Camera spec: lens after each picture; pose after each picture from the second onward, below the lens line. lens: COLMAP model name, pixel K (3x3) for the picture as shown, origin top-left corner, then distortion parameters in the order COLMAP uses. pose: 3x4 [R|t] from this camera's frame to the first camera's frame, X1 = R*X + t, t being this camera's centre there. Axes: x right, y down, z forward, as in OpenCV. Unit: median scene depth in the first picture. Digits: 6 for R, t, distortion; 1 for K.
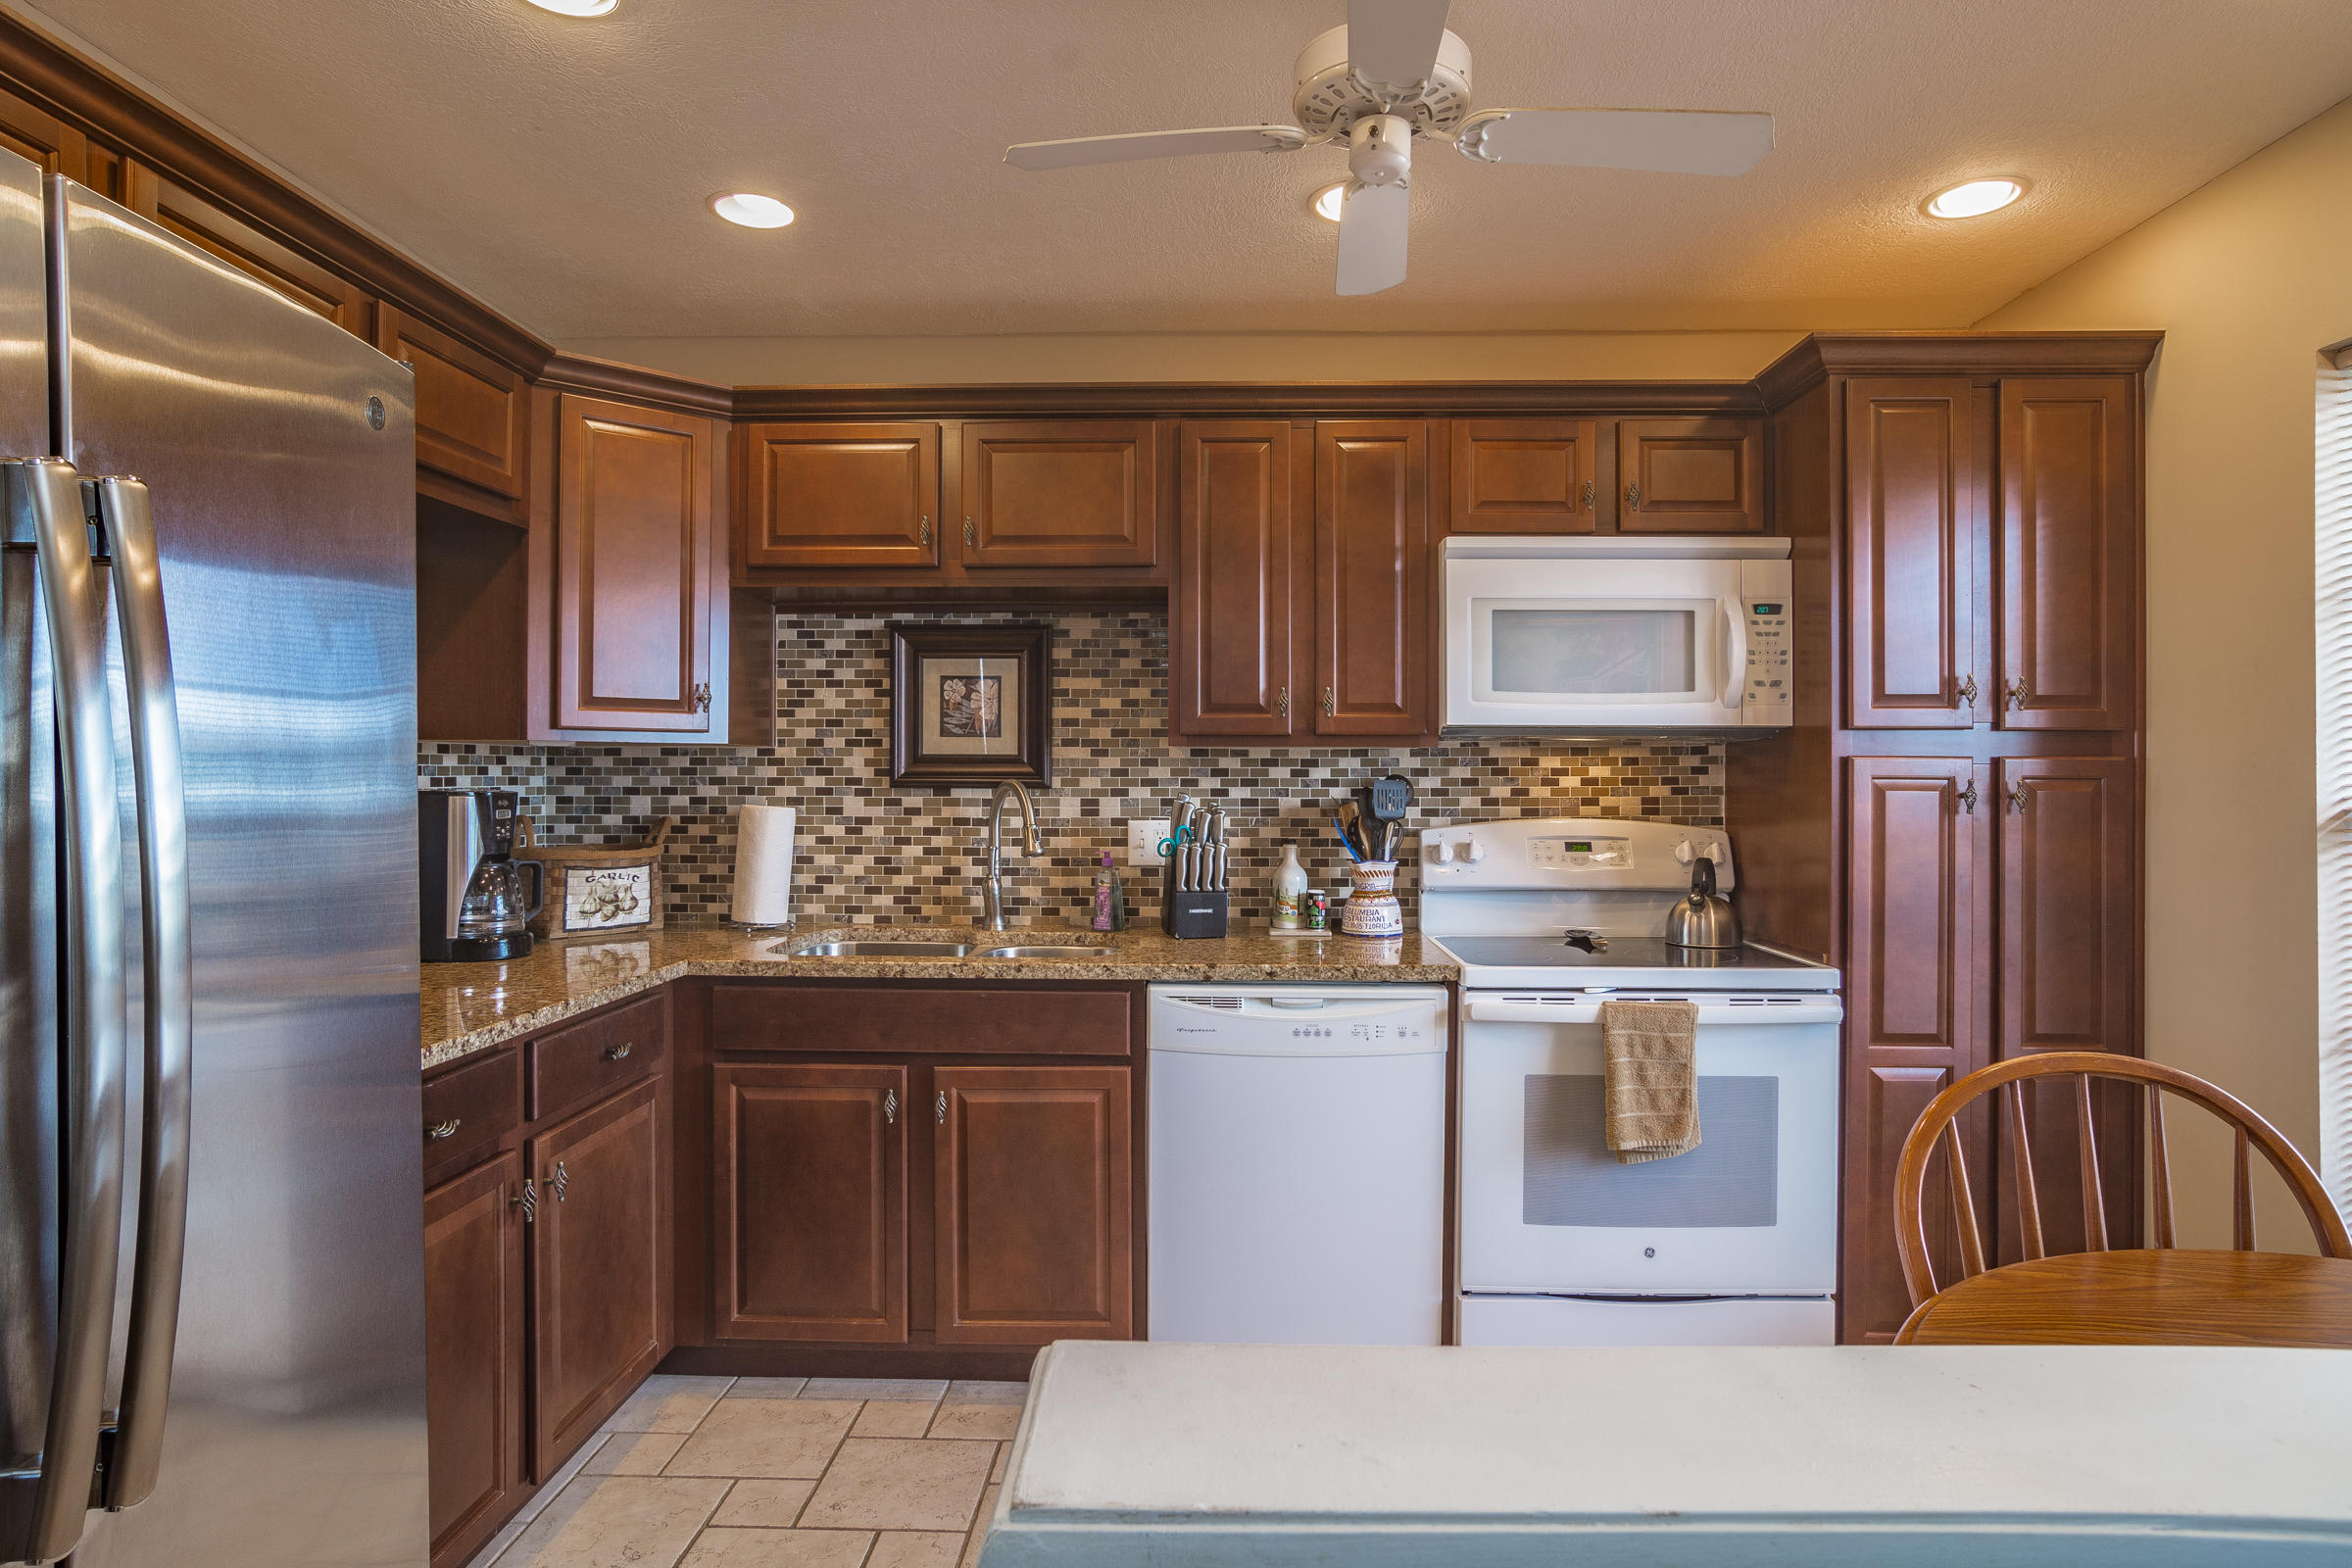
lens RADIAL K [[1314.1, 0, 1163.8], [0, 1314.1, 767.0], [0, 0, 1]] dist [-0.003021, 0.002938]
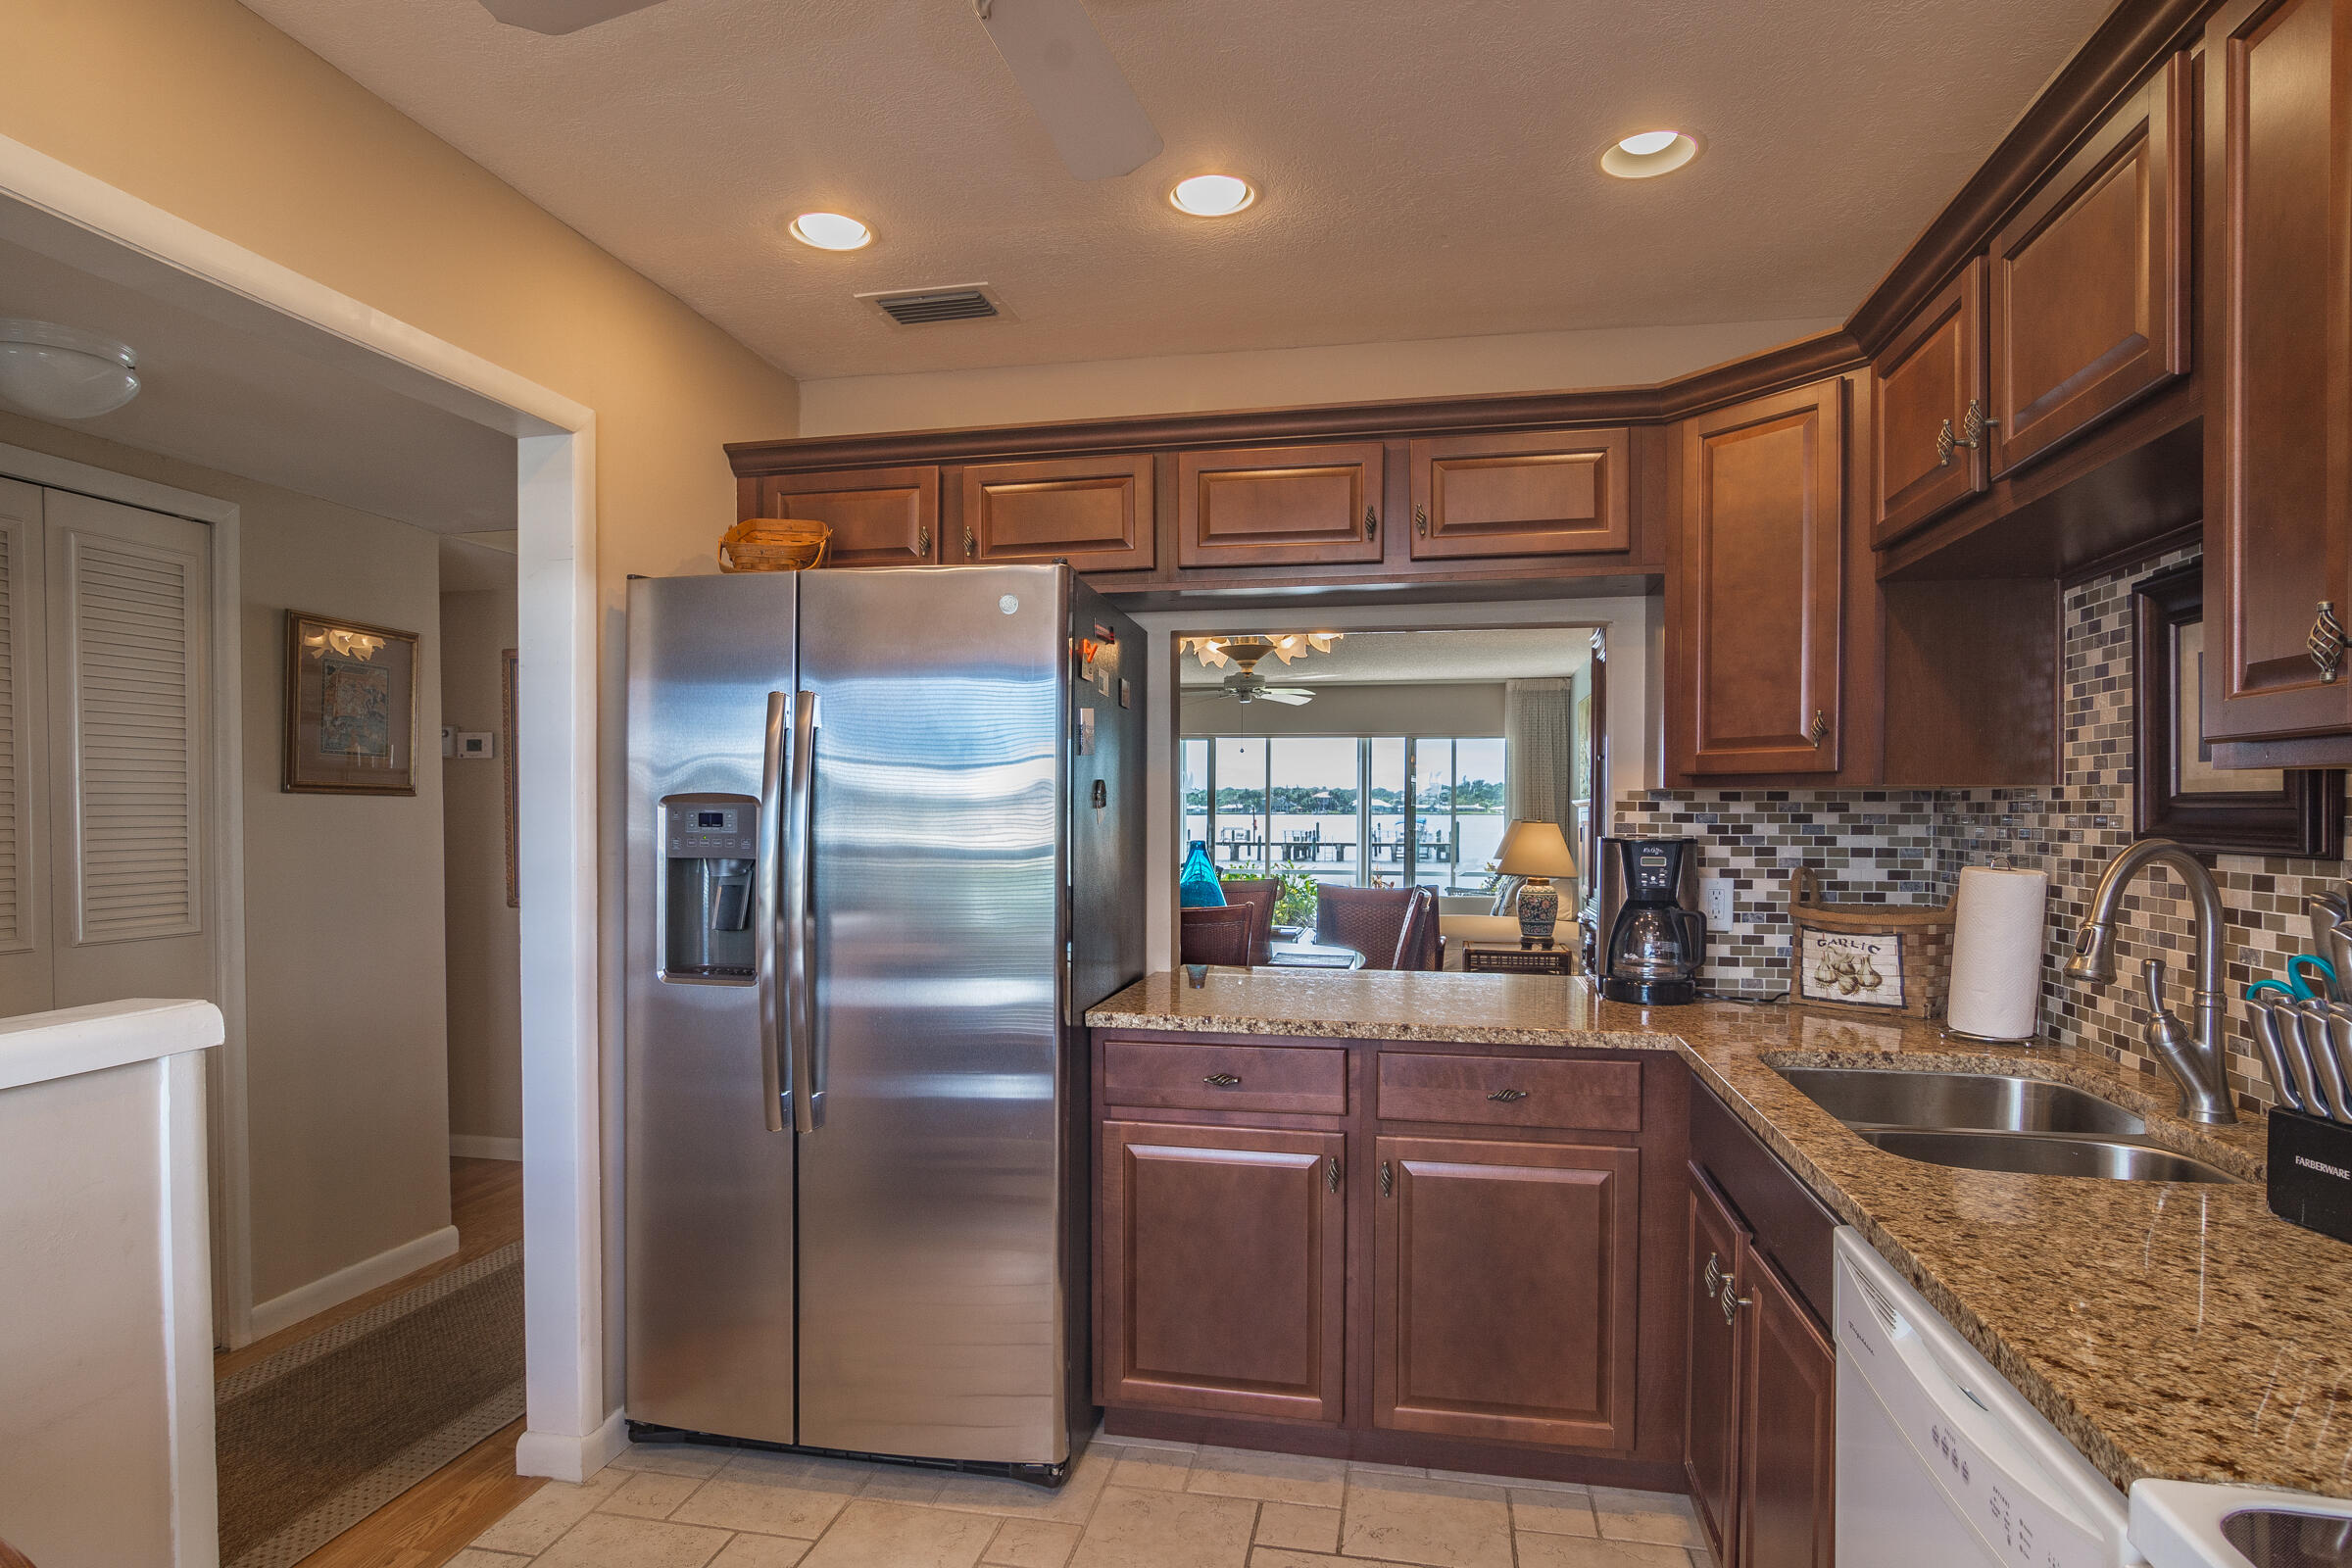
lens RADIAL K [[1344.3, 0, 1175.7], [0, 1344.3, 818.7], [0, 0, 1]] dist [0.028956, 0.000392]
pose [[-0.161640, 0.004304, -0.986840, 0.515175], [-0.001419, 0.999988, 0.004594, -0.000747], [0.986849, 0.002143, -0.161632, 0.709158]]
